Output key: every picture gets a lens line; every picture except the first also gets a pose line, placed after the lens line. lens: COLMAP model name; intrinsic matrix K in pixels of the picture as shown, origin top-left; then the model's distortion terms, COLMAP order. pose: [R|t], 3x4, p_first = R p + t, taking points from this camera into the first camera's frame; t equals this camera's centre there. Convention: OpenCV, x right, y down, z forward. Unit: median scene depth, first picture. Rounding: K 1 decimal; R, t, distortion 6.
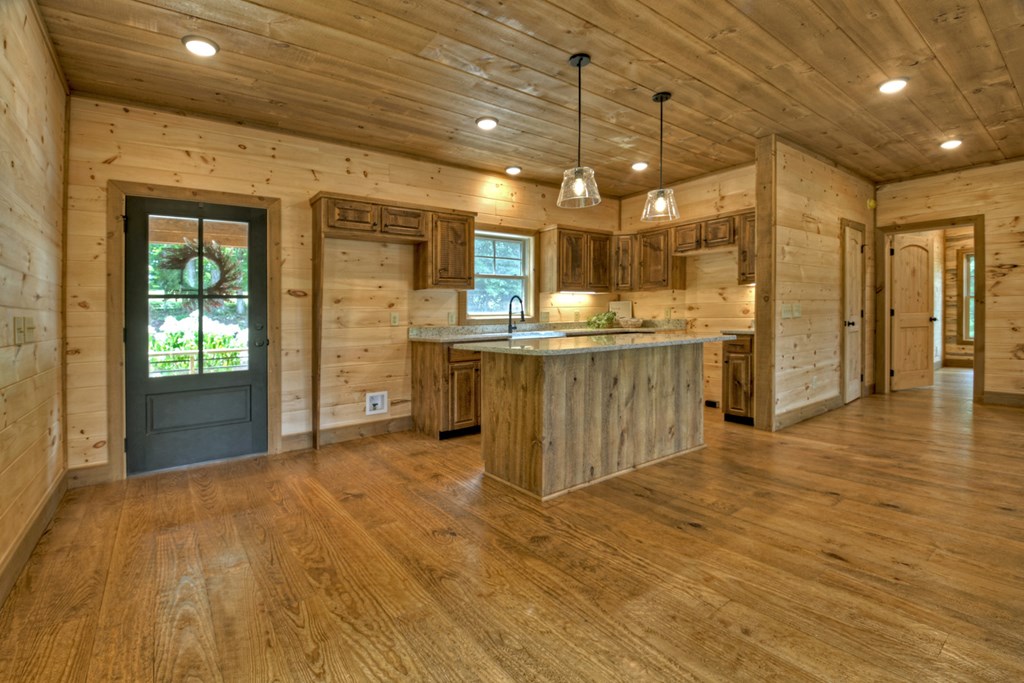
lens RADIAL K [[466.2, 0, 513.1], [0, 466.2, 317.9], [0, 0, 1]] dist [-0.000104, -0.016125]
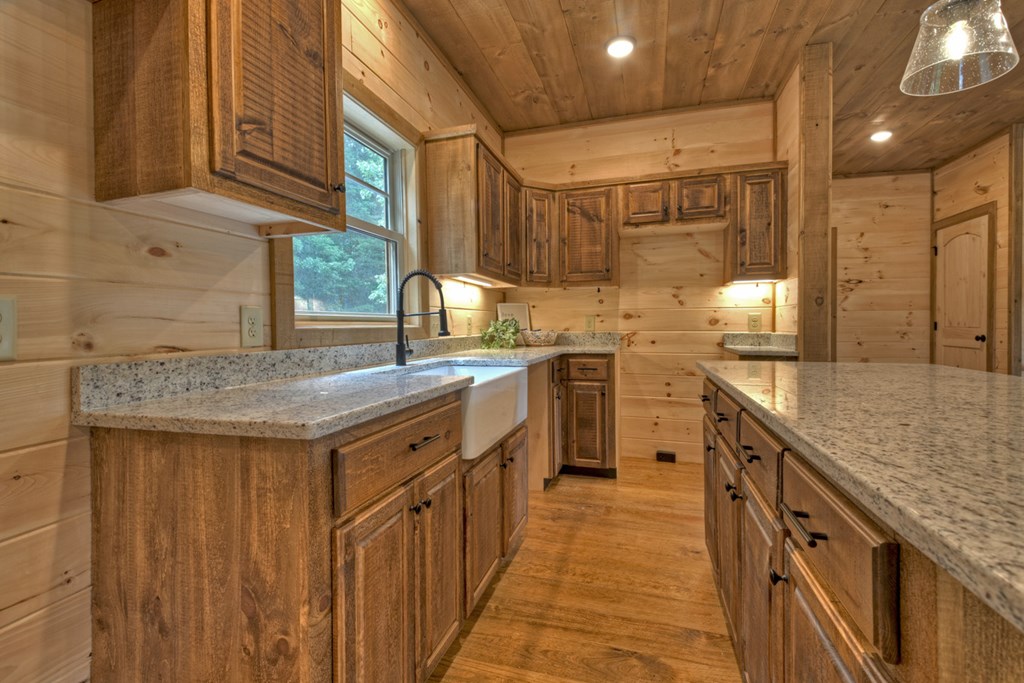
lens RADIAL K [[478.3, 0, 512.0], [0, 478.3, 341.5], [0, 0, 1]] dist [0.077787, -0.070481]
pose [[0.821249, -0.005066, 0.570548, -0.152289], [-0.005200, 0.999853, 0.016363, 0.005189], [-0.570546, -0.016405, 0.821101, 0.578821]]
